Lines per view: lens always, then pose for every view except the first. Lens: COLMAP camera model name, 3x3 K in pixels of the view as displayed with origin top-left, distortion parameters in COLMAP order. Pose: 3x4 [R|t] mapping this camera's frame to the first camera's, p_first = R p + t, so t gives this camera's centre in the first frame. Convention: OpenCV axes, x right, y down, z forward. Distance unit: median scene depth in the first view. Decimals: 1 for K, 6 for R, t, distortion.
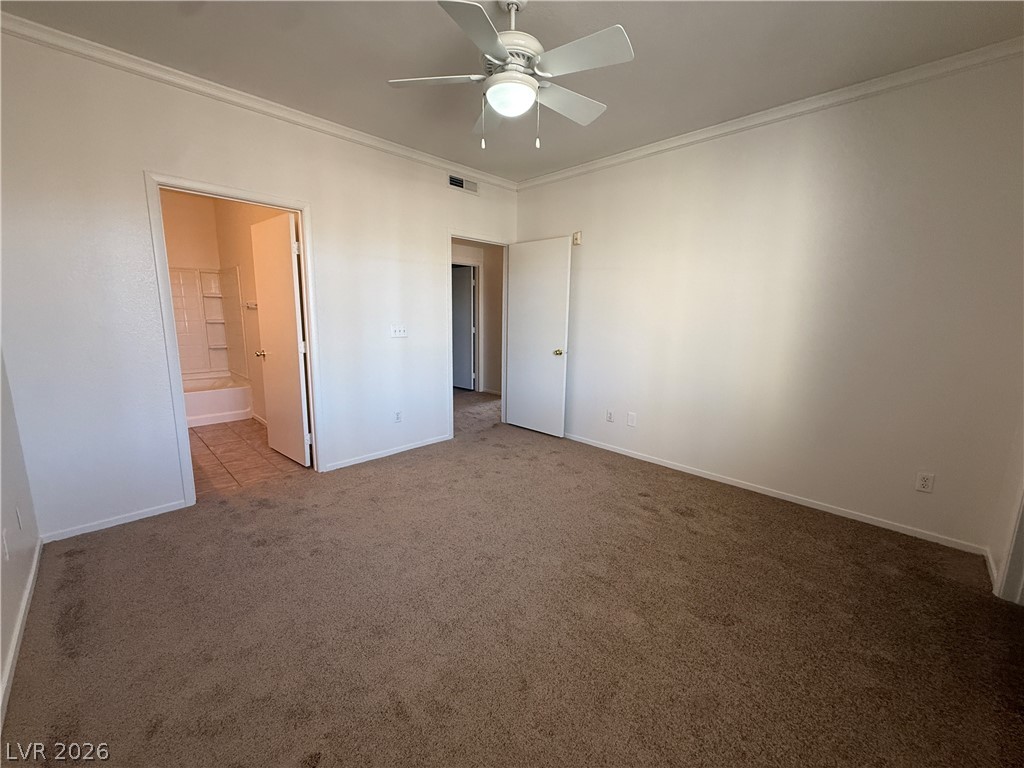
lens RADIAL K [[409.3, 0, 510.2], [0, 409.3, 383.4], [0, 0, 1]] dist [0.002011, -0.000018]
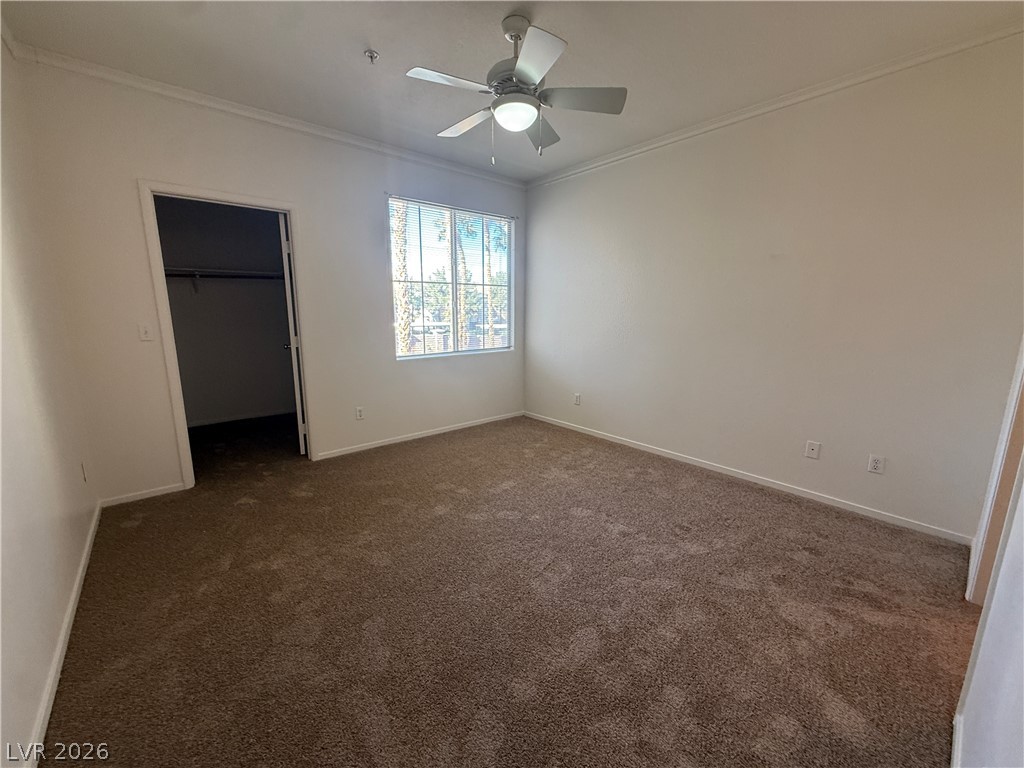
lens RADIAL K [[409.3, 0, 510.2], [0, 409.3, 383.4], [0, 0, 1]] dist [0.002011, -0.000018]
pose [[-0.996618, -0.023796, 0.078649, -0.049996], [0.004979, 0.937903, 0.346861, -0.213329], [-0.082019, 0.346080, -0.934613, 1.207103]]
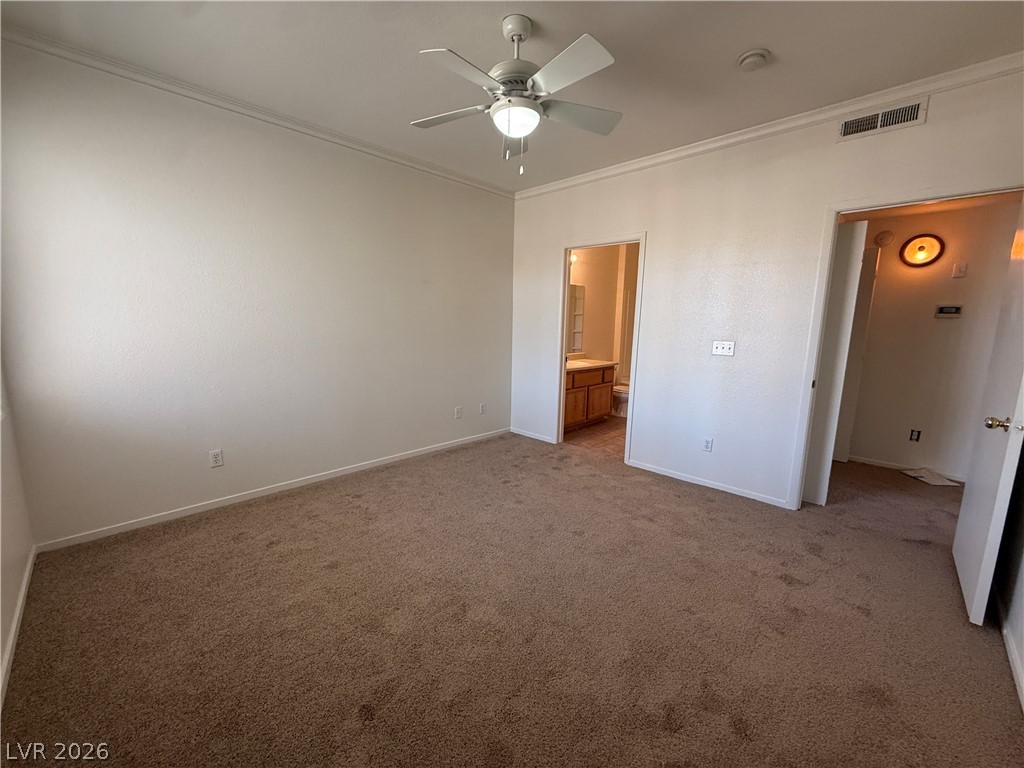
lens RADIAL K [[409.3, 0, 510.2], [0, 409.3, 383.4], [0, 0, 1]] dist [0.002011, -0.000018]
pose [[0.012085, 0.140389, -0.990023, 0.597625], [-0.188018, 0.972754, 0.135645, -0.090424], [0.982091, 0.184503, 0.038152, 0.555395]]
